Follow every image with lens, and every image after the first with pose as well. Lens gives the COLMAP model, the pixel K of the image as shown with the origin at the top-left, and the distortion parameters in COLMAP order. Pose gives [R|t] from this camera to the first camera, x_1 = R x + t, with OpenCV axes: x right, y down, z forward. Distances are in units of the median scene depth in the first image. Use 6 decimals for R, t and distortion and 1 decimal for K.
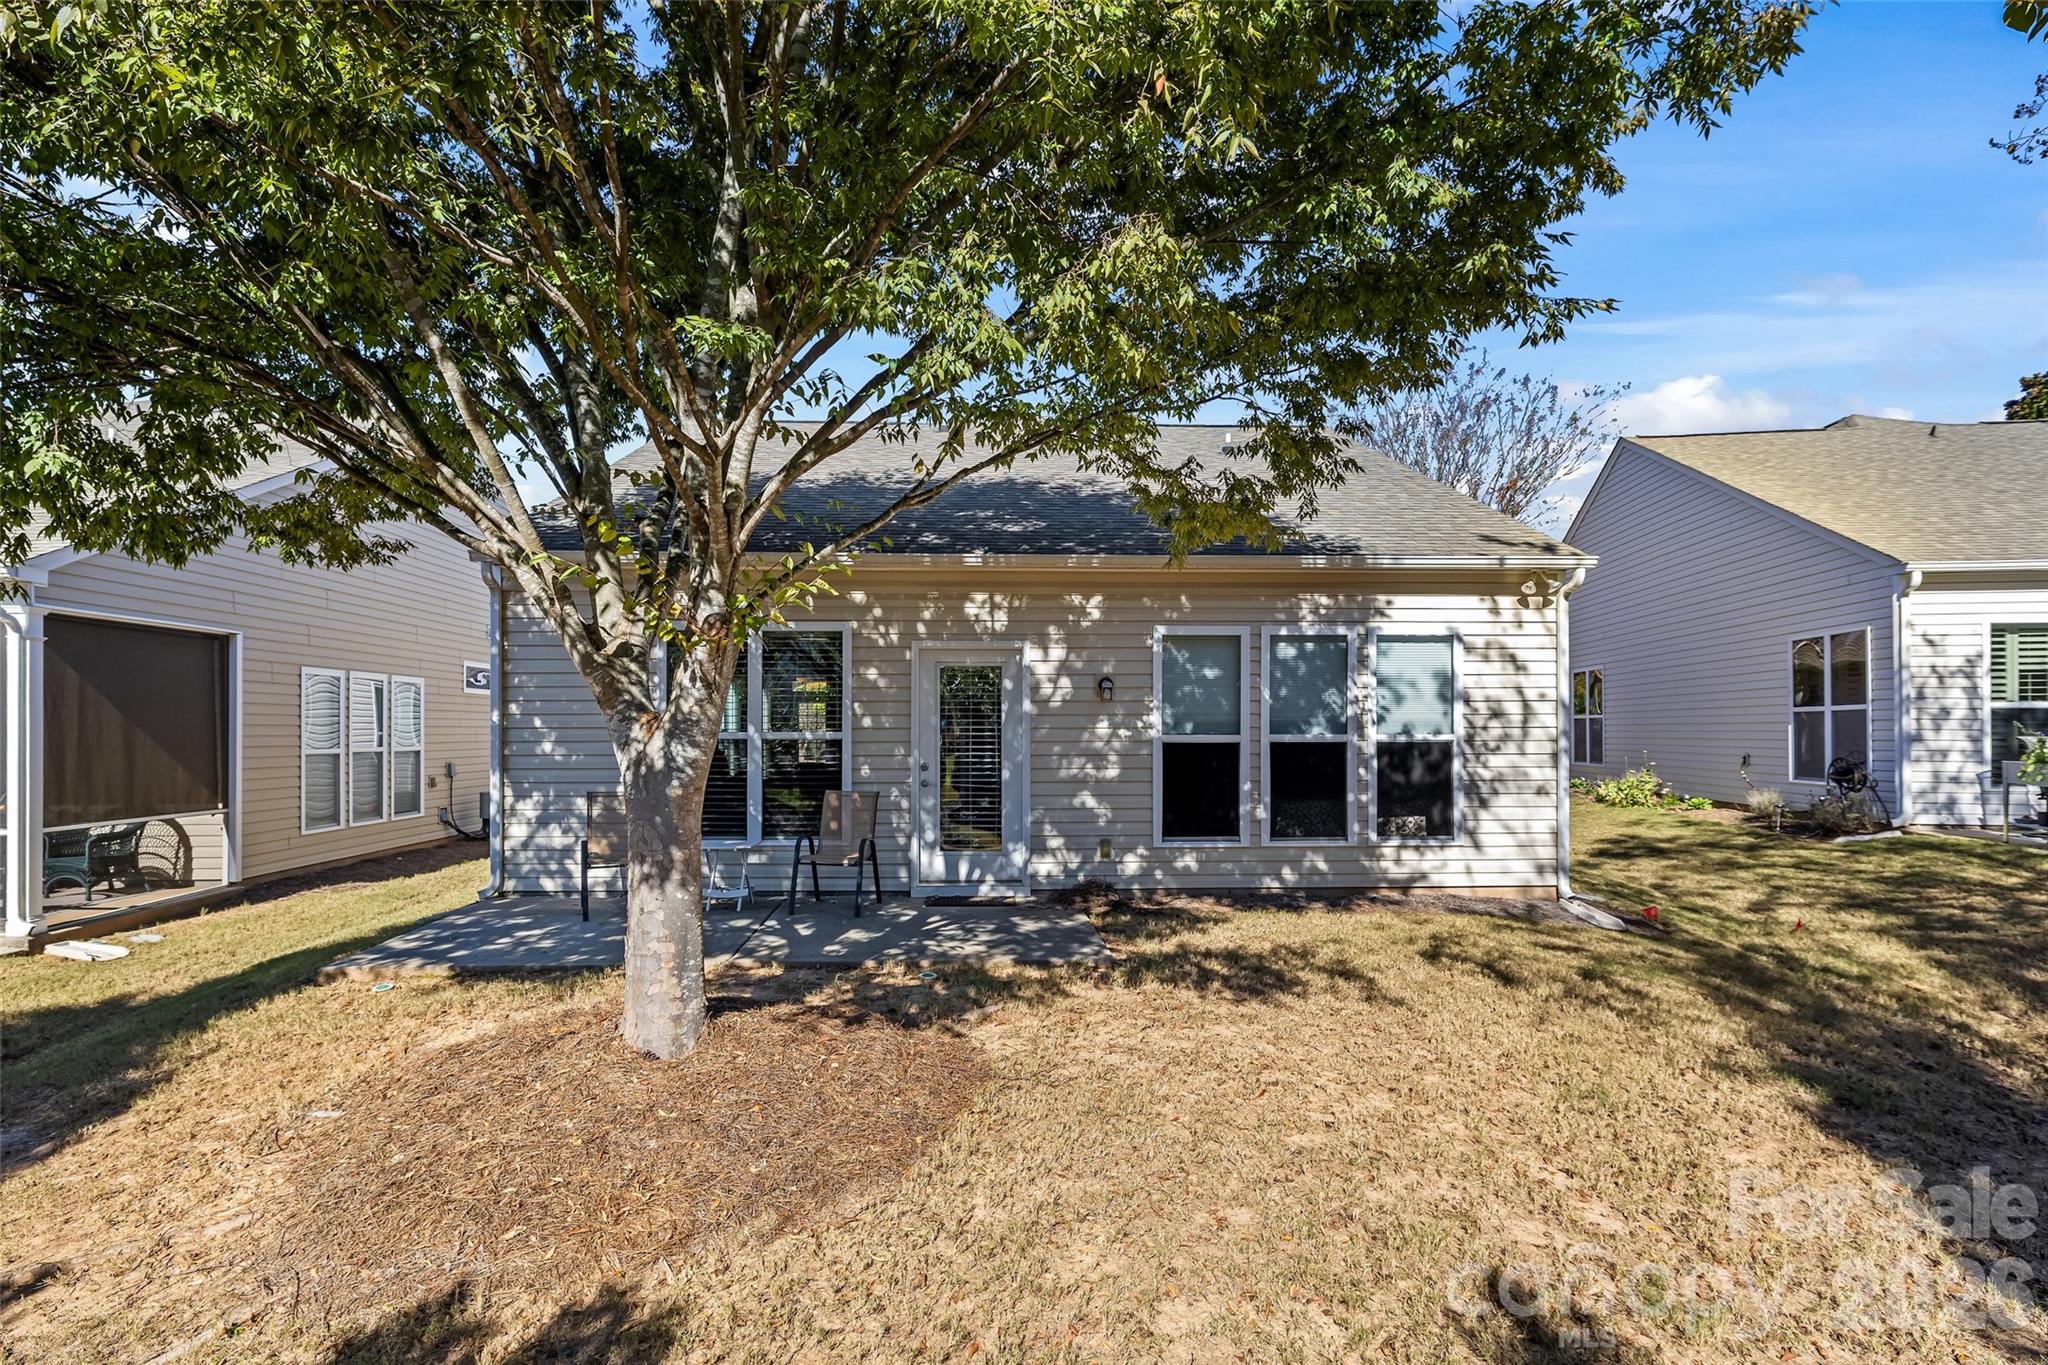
lens RADIAL K [[1061.2, 0, 1022.1], [0, 1061.2, 718.6], [0, 0, 1]] dist [-0.005603, -0.000691]
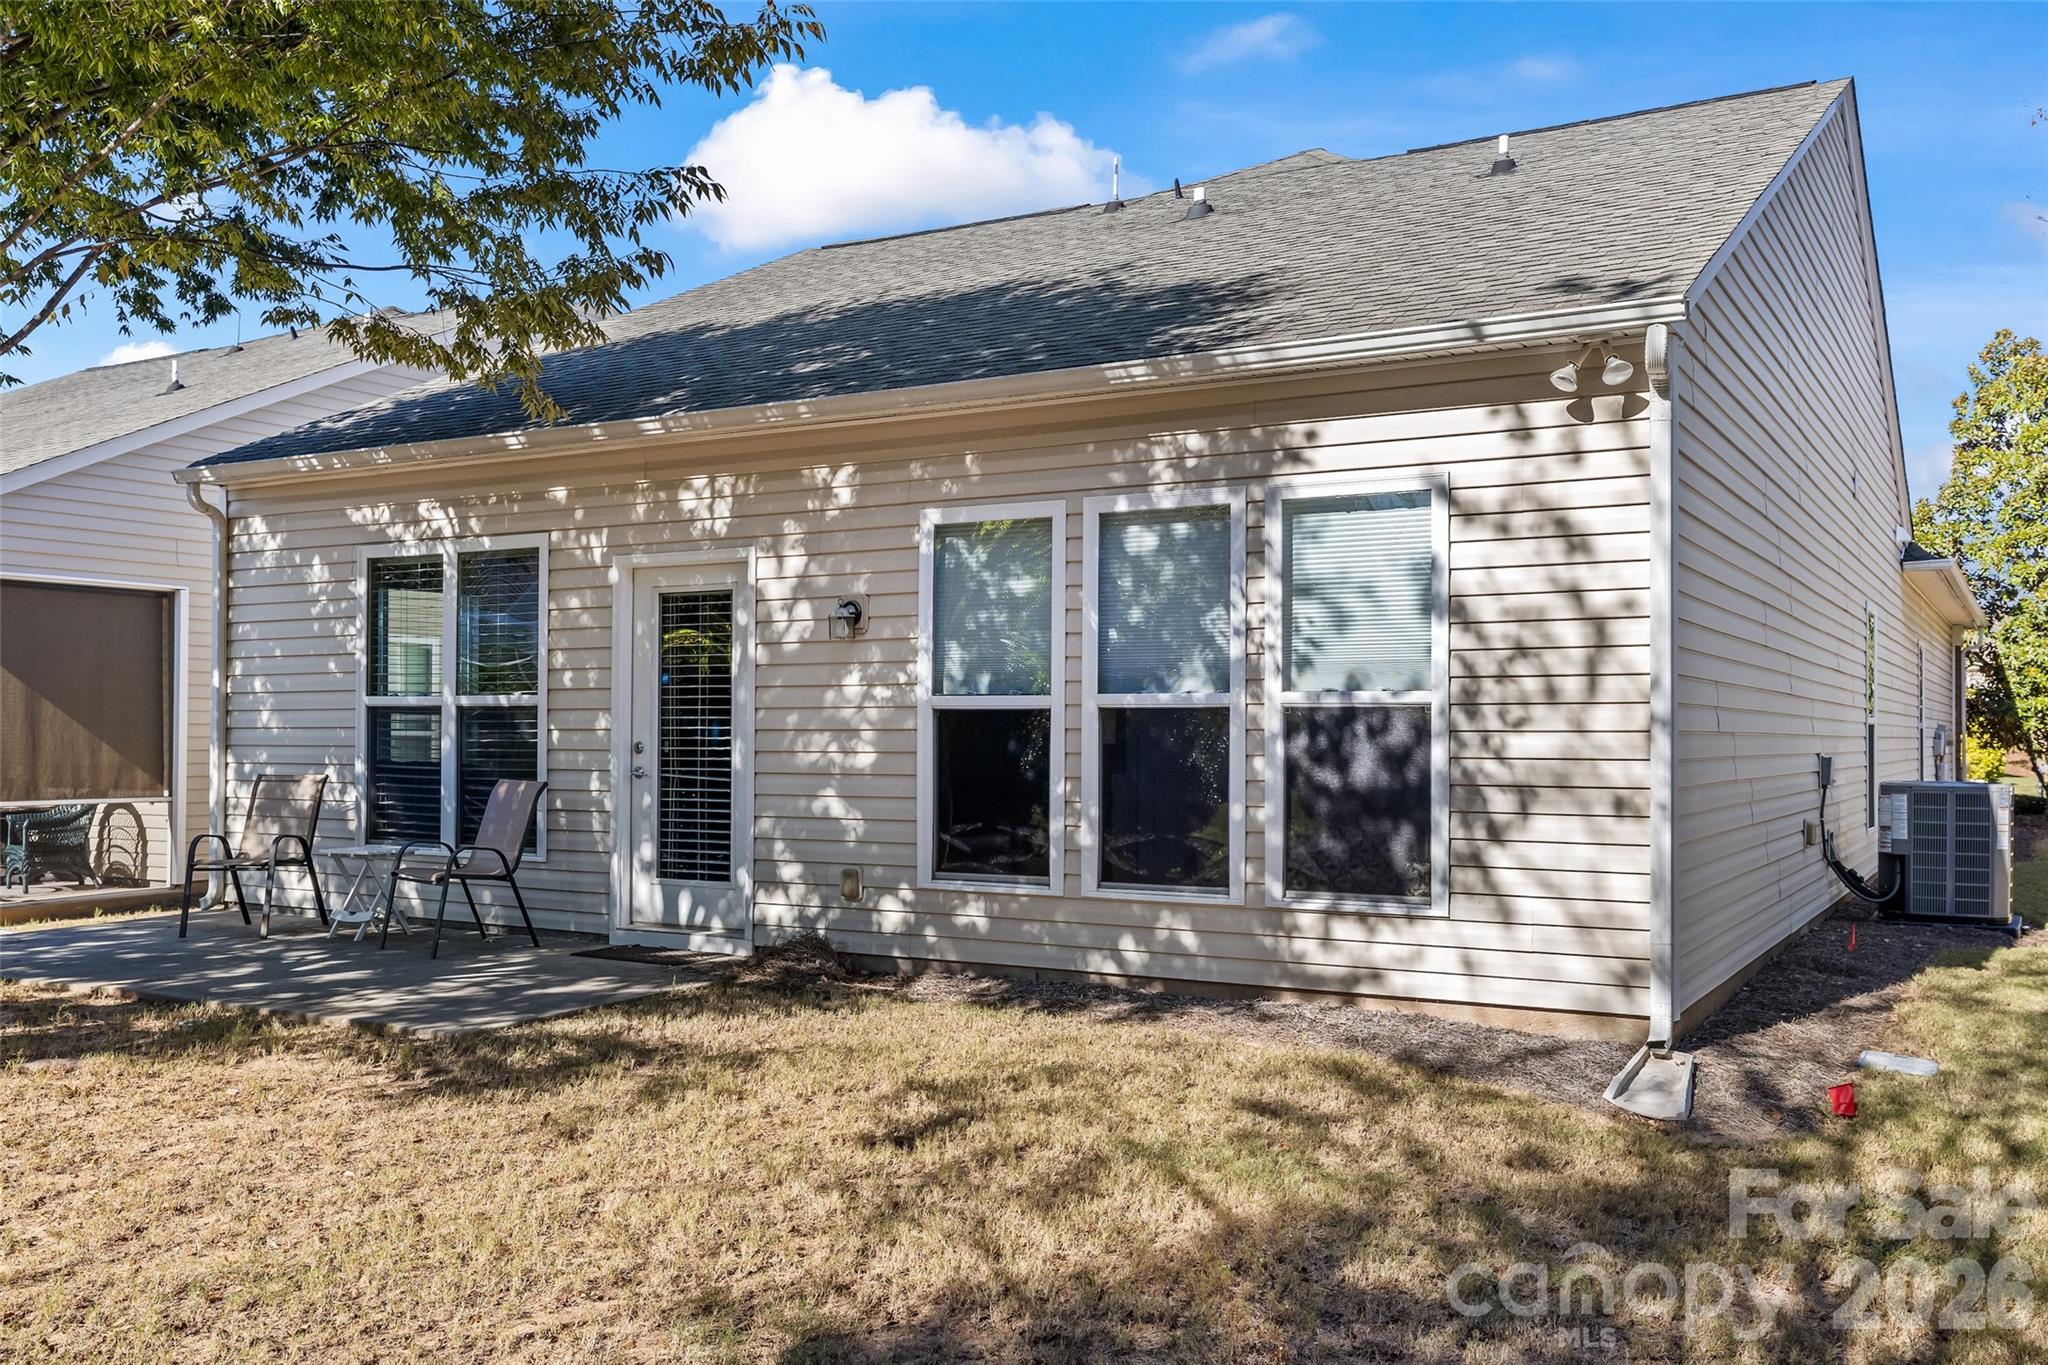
lens RADIAL K [[1798.0, 0, 1024.0], [0, 1798.0, 682.5], [0, 0, 1]] dist [0.009465, 0.002119]
pose [[0.840345, -0.011406, -0.541931, 0.704283], [0.002171, 0.999841, -0.017677, 0.025569], [0.542047, 0.013678, 0.840237, 0.194766]]
